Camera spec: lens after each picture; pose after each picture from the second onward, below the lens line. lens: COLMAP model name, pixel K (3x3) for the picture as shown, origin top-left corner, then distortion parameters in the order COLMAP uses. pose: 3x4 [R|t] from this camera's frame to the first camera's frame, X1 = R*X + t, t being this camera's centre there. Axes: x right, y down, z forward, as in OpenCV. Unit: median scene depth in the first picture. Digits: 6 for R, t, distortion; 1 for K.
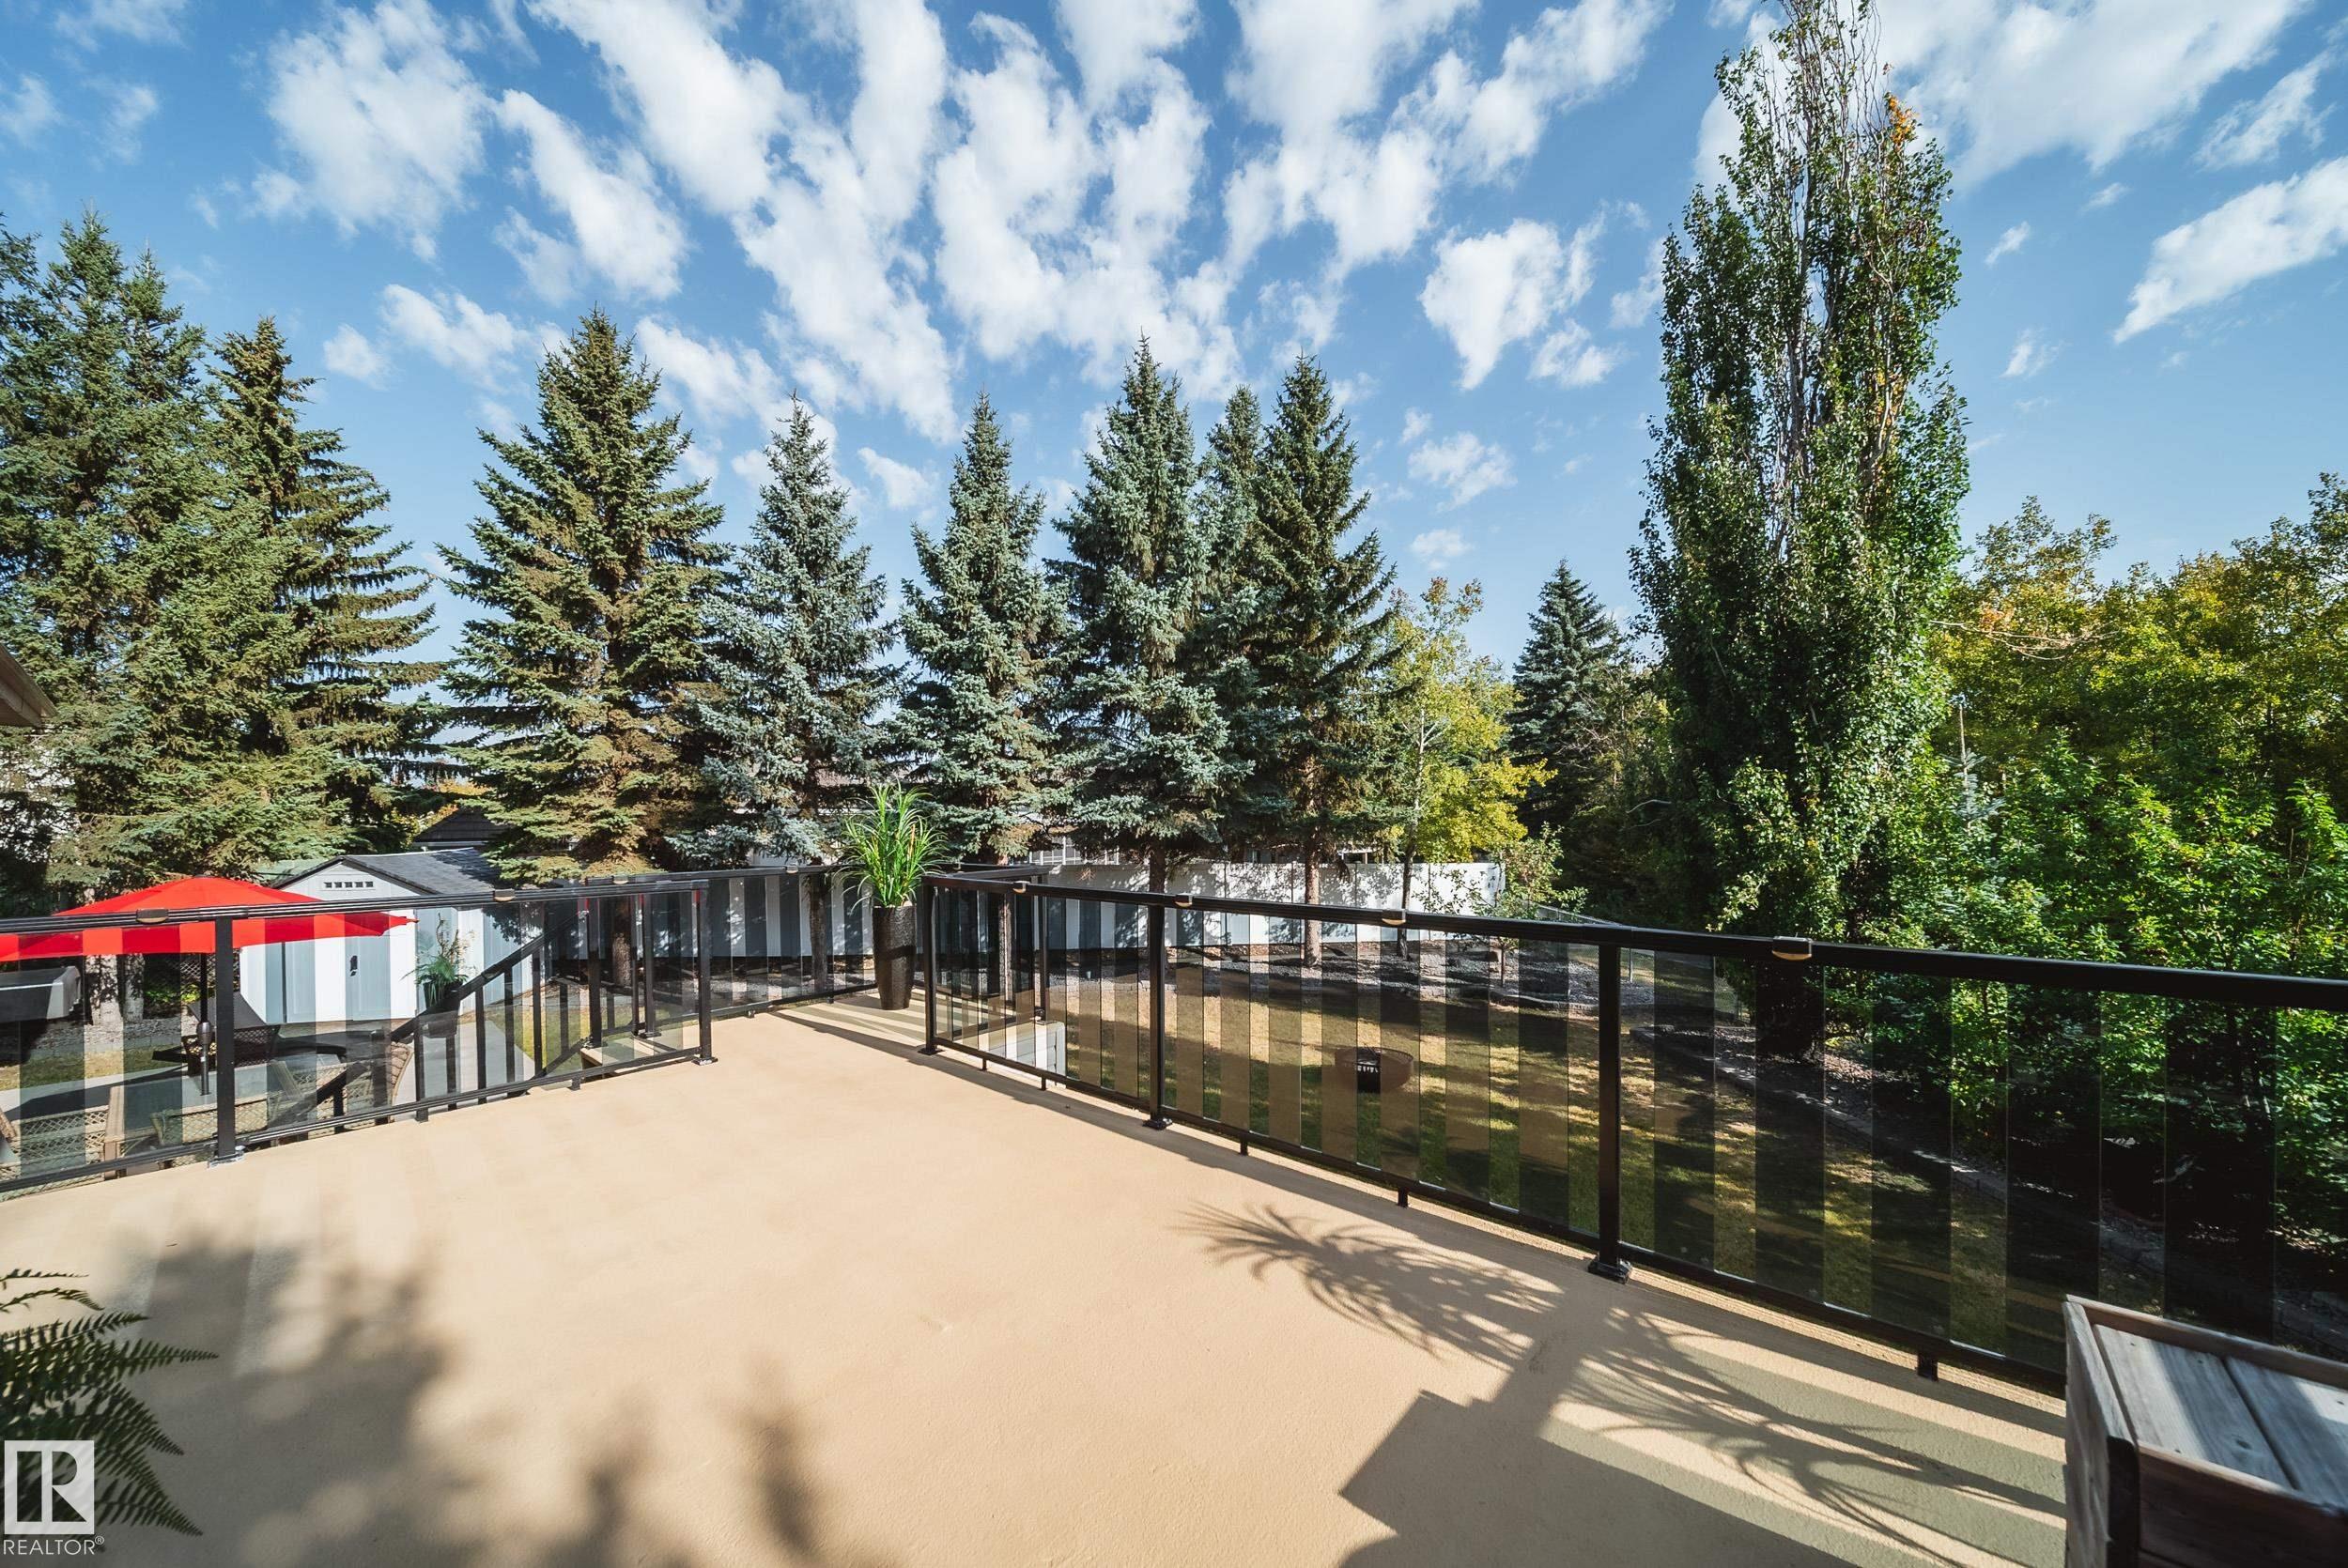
lens RADIAL K [[813.7, 0, 1165.8], [0, 813.7, 826.8], [0, 0, 1]] dist [-0.002398, -0.000800]
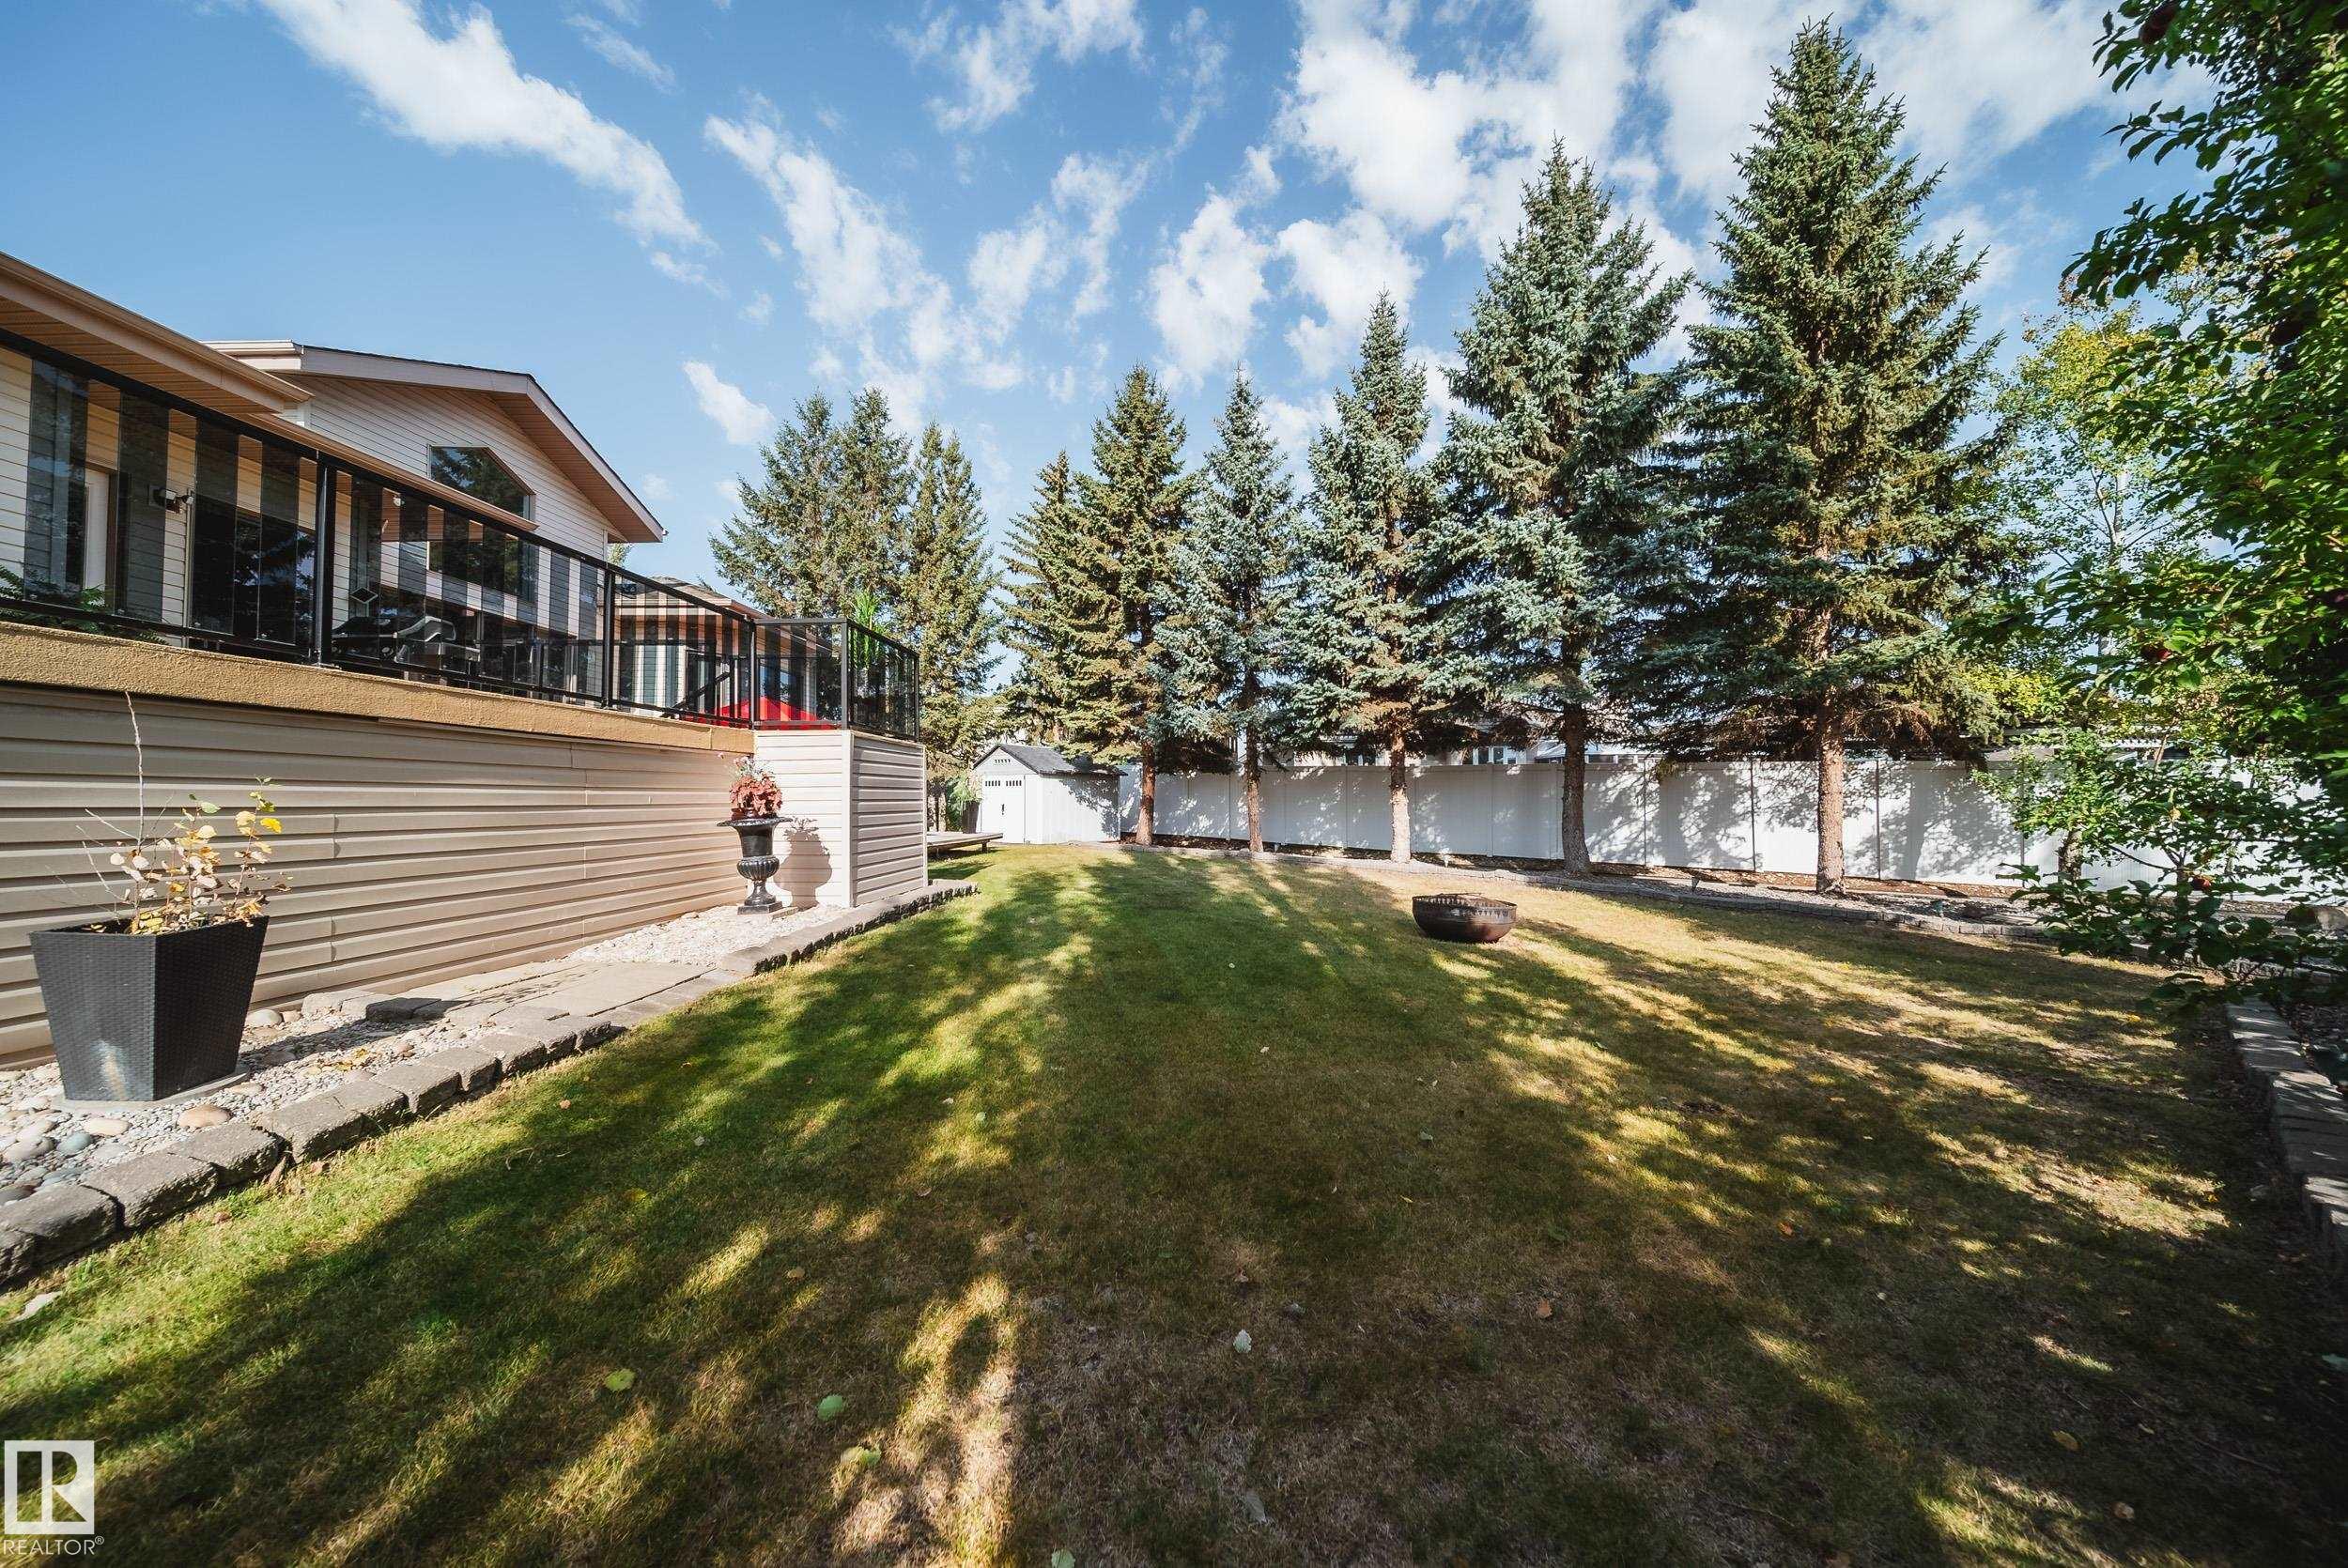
lens RADIAL K [[813.7, 0, 1183.4], [0, 813.7, 786.2], [0, 0, 1]] dist [-0.002398, -0.000800]
pose [[0.628889, -0.003365, -0.777488, 0.416357], [-0.014988, 0.999752, -0.016451, 0.112753], [0.777350, 0.021999, 0.628683, 0.172915]]
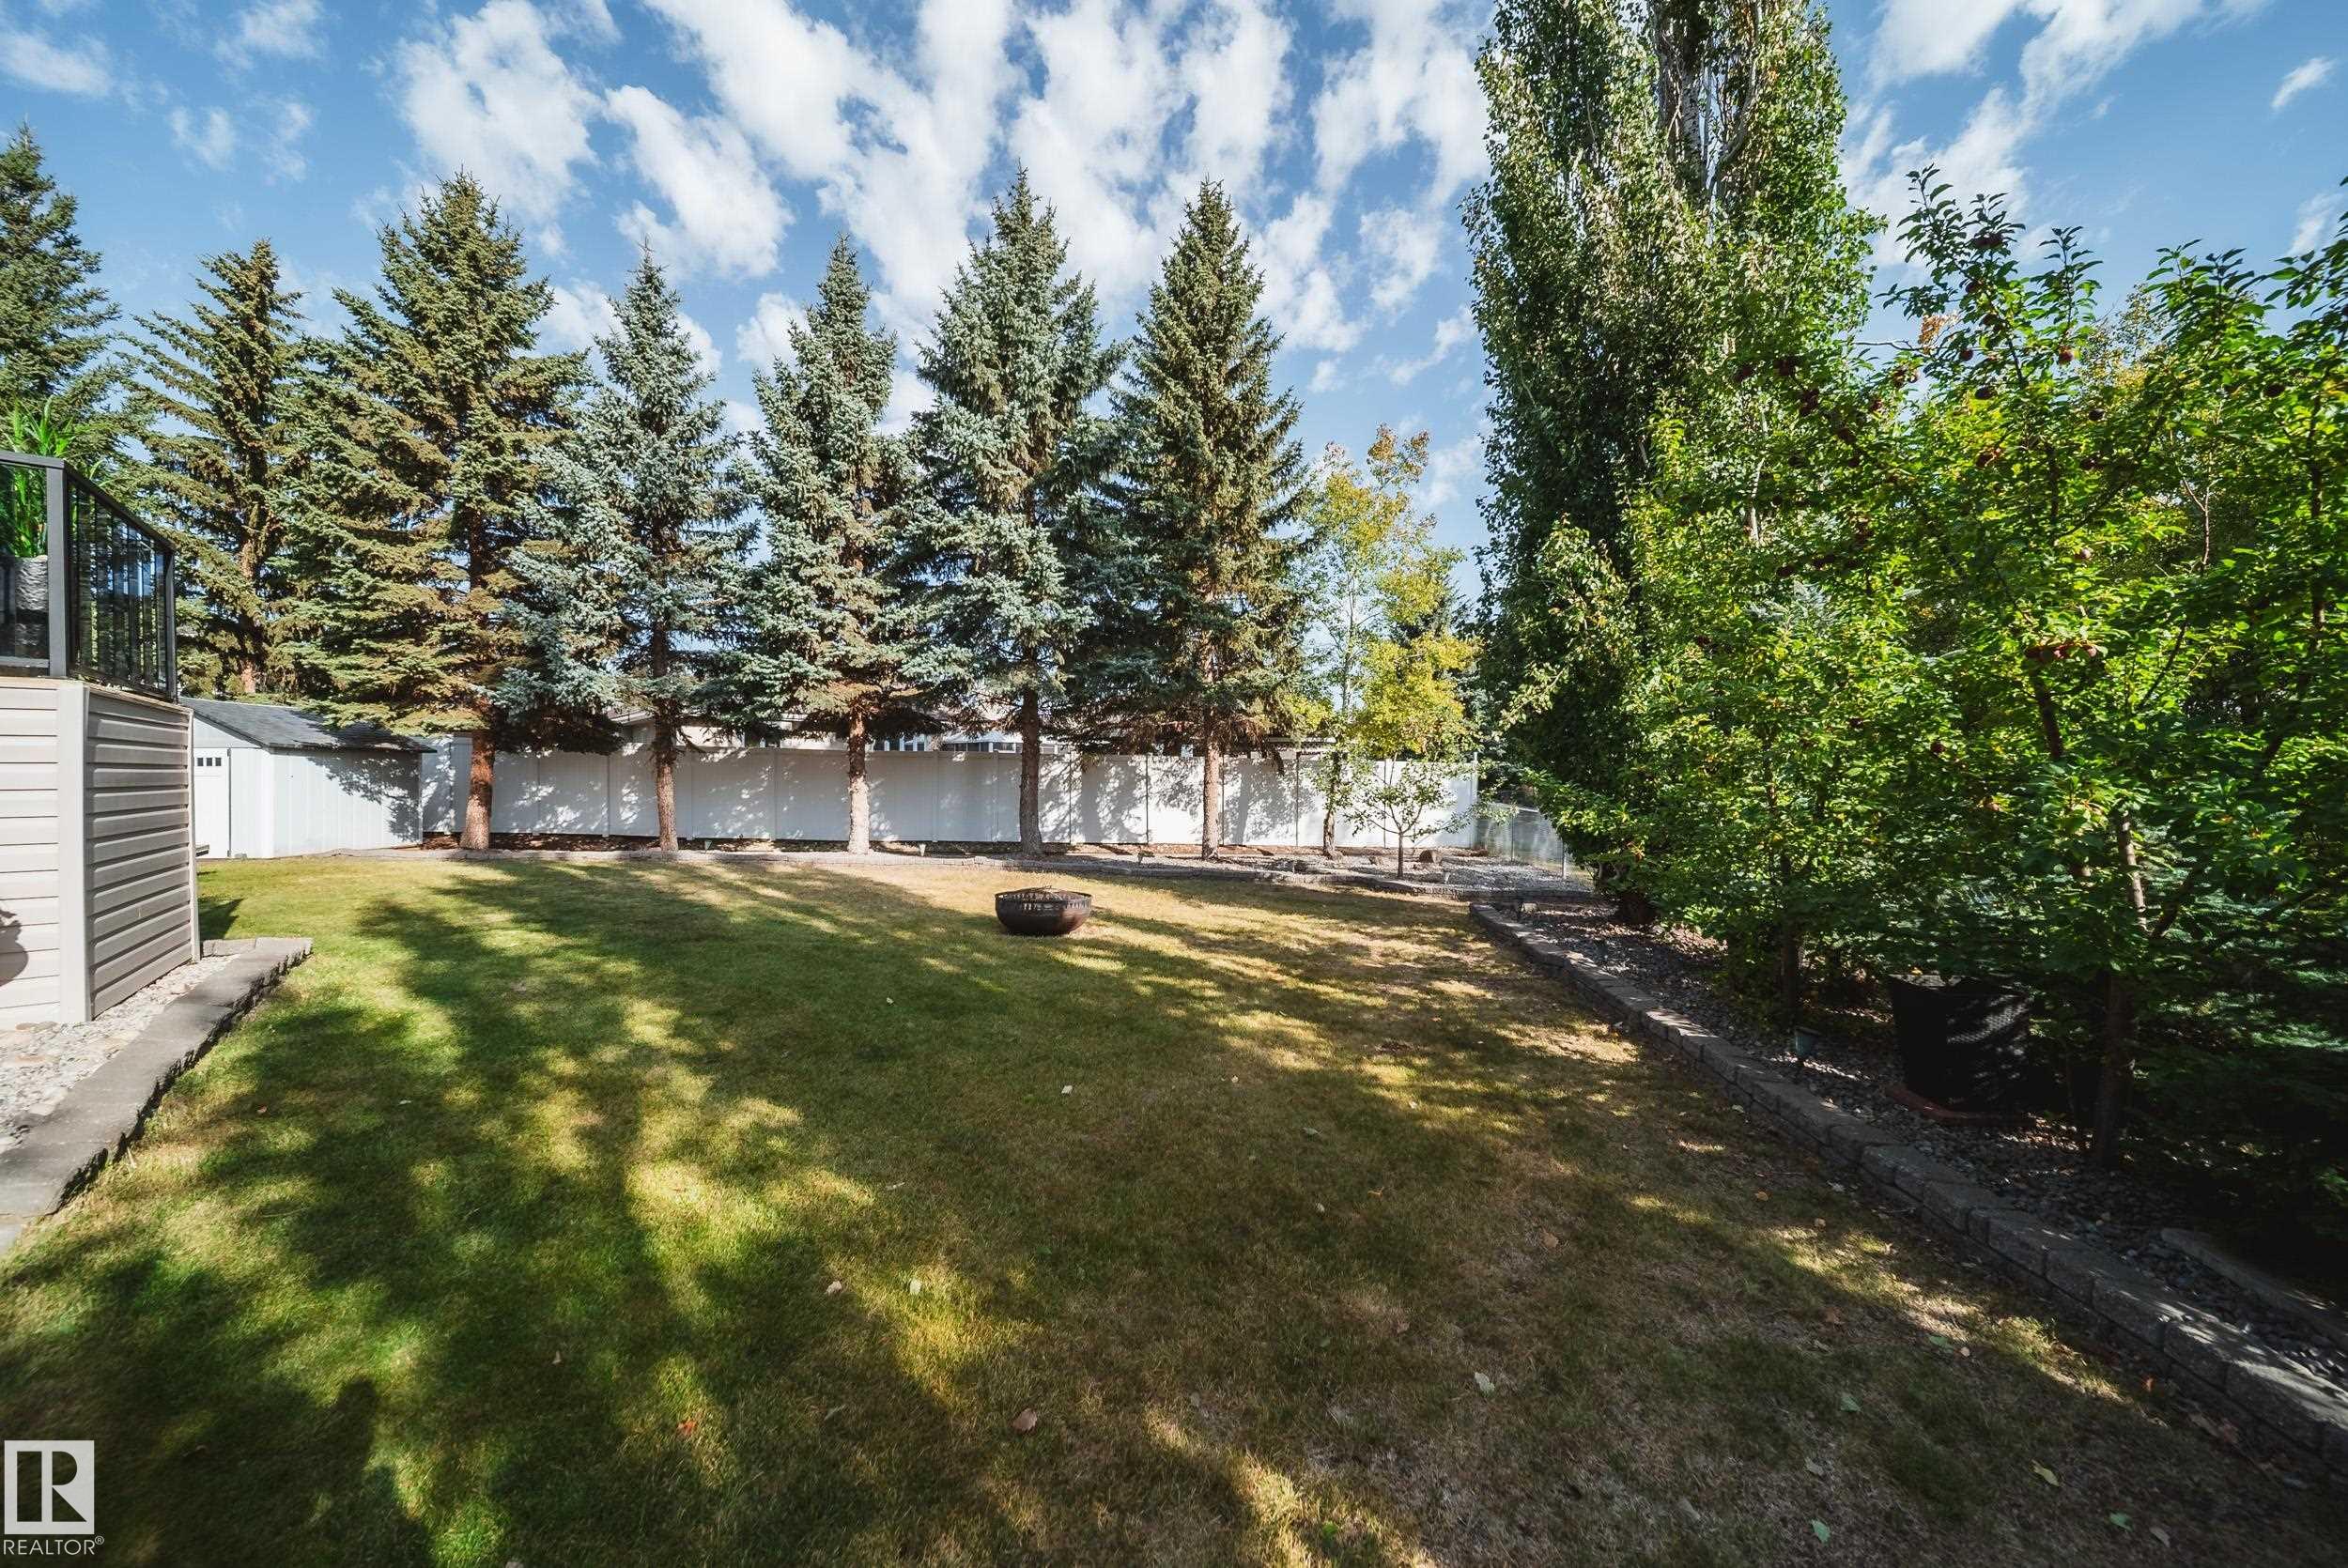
lens RADIAL K [[813.7, 0, 1167.3], [0, 813.7, 780.4], [0, 0, 1]] dist [-0.002398, -0.000800]
pose [[0.989824, 0.011162, -0.141859, 0.291341], [-0.012443, 0.999889, -0.008141, 0.103868], [0.141753, 0.009824, 0.989853, 0.127259]]
